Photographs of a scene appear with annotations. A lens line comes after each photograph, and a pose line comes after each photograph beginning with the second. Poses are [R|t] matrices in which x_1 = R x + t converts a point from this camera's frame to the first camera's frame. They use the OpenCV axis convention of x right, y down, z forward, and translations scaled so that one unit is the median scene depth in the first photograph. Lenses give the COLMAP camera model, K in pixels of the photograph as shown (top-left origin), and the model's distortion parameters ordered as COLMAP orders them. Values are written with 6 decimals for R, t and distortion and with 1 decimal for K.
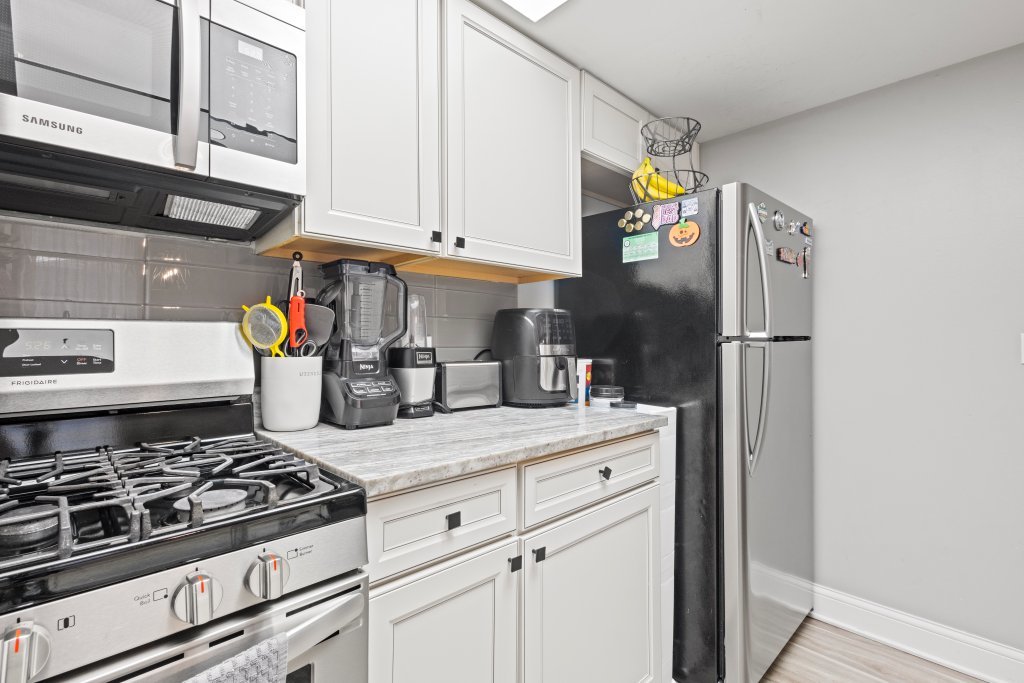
lens RADIAL K [[471.7, 0, 472.0], [0, 471.7, 340.1], [0, 0, 1]] dist [0.000580, -0.000074]
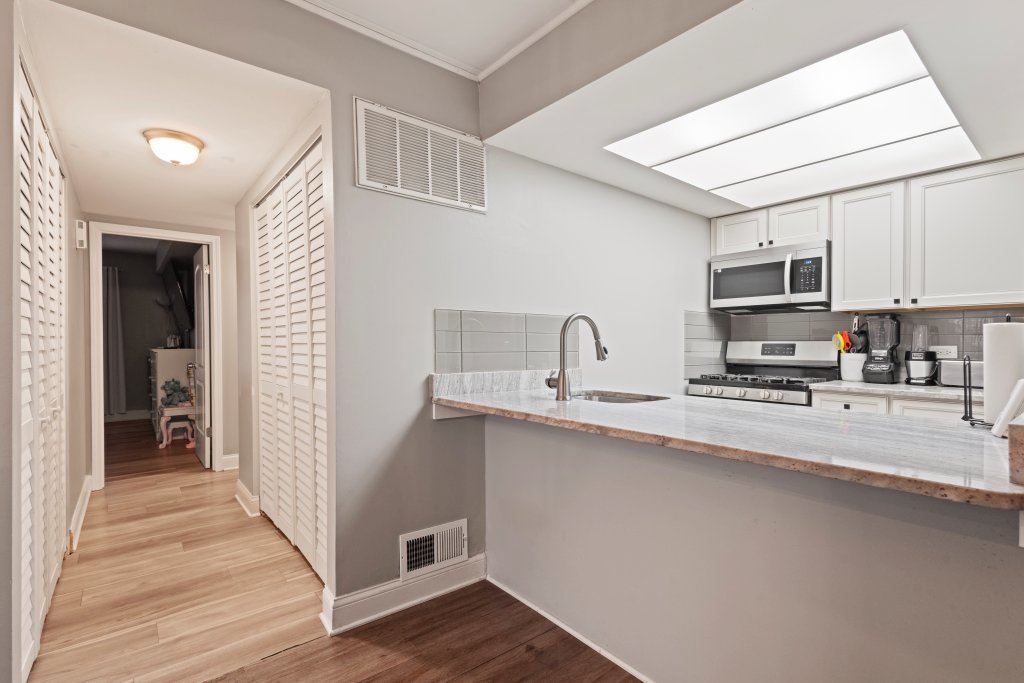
lens RADIAL K [[478.9, 0, 509.8], [0, 478.9, 345.1], [0, 0, 1]] dist [-0.000971, -0.000627]
pose [[-0.044472, 0.000083, -0.999011, 2.261366], [-0.000694, 1.000000, 0.000114, -0.008277], [0.999010, 0.000699, -0.044472, -0.735301]]
